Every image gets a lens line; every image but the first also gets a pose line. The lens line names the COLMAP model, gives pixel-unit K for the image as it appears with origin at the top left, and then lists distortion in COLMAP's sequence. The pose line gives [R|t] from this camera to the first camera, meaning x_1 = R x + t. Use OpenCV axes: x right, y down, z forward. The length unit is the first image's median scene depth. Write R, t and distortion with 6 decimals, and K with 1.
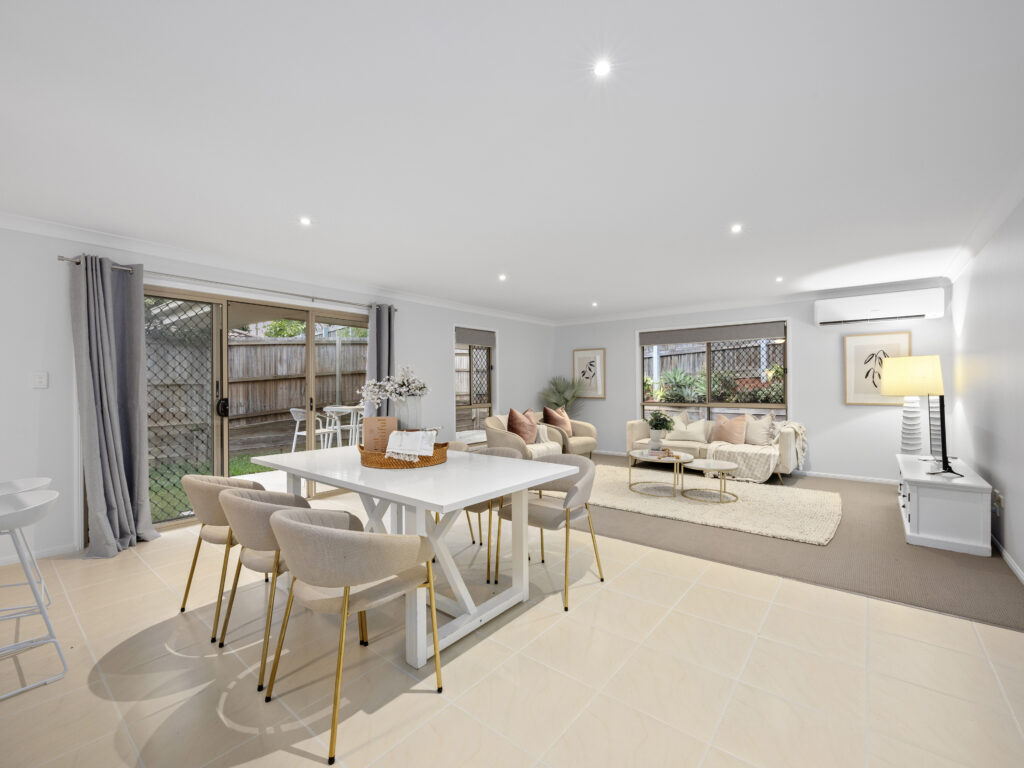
lens RADIAL K [[444.1, 0, 508.2], [0, 444.1, 386.0], [0, 0, 1]] dist [-0.002999, -0.000656]
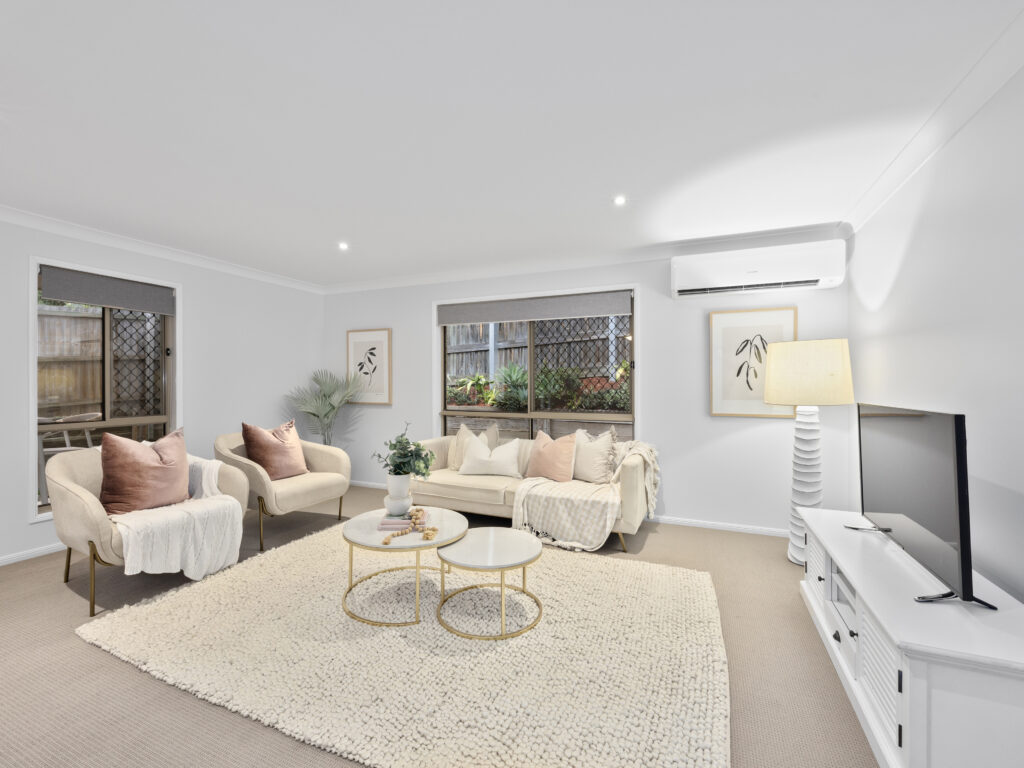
lens RADIAL K [[444.1, 0, 515.1], [0, 444.1, 384.5], [0, 0, 1]] dist [-0.002999, -0.000656]
pose [[0.958884, 0.005834, 0.283739, 0.268097], [-0.005362, 0.999983, -0.002441, -0.001946], [-0.283748, 0.000819, 0.958898, 0.410853]]
